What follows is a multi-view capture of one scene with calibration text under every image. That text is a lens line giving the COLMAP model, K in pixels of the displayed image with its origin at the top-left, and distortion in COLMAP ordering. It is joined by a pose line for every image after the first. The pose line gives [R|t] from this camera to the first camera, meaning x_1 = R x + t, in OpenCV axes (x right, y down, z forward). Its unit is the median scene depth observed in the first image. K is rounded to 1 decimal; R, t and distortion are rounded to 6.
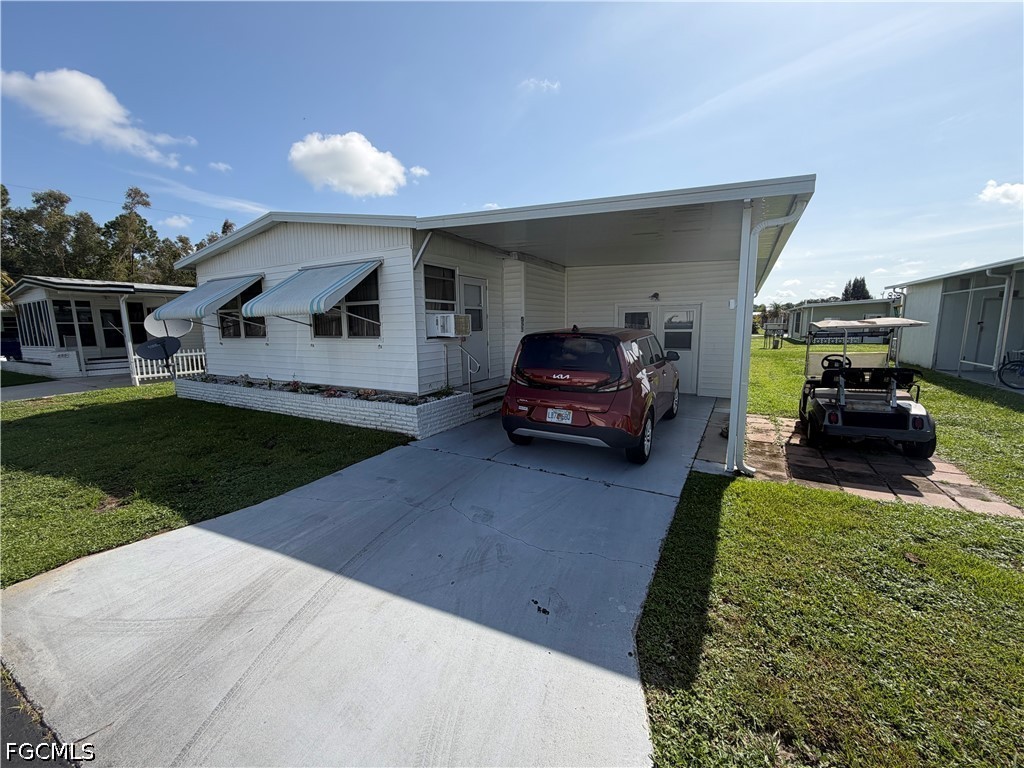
lens RADIAL K [[409.2, 0, 510.3], [0, 409.2, 385.1], [0, 0, 1]] dist [0.000348, 0.000056]
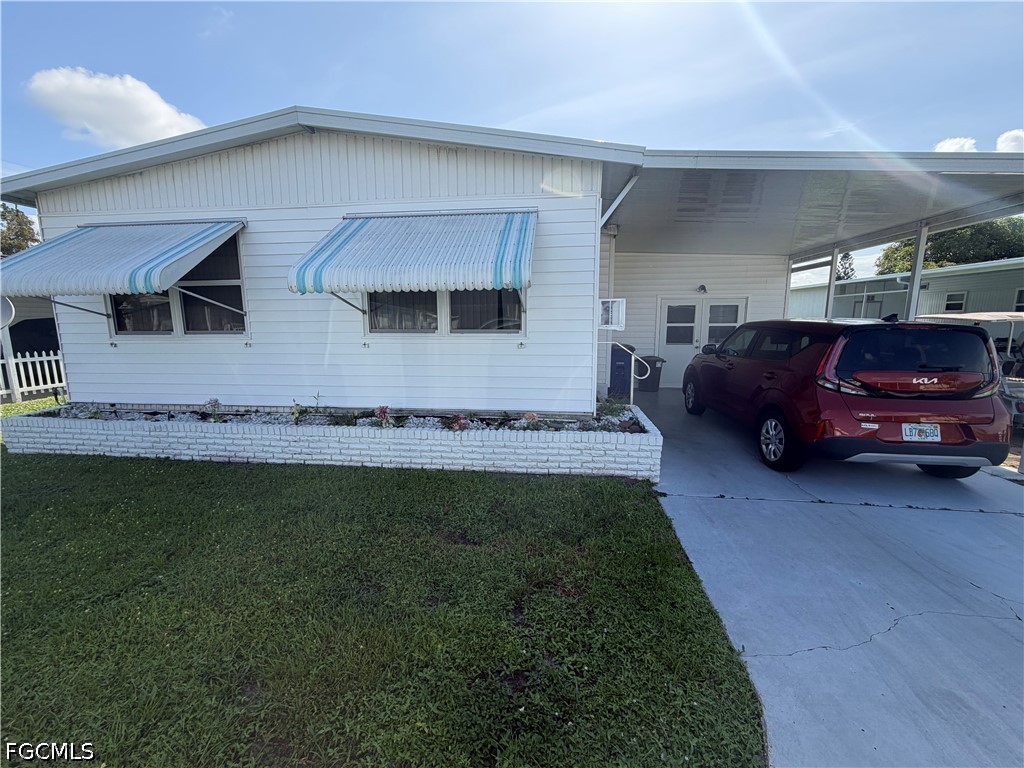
lens RADIAL K [[447.3, 0, 512.0], [0, 447.3, 384.0], [0, 0, 1]] dist [0.001304, -0.000014]
pose [[0.922915, -0.048268, 0.381967, -0.543721], [0.048129, 0.998792, 0.009924, -0.036127], [-0.381985, 0.009225, 0.924123, 0.313080]]
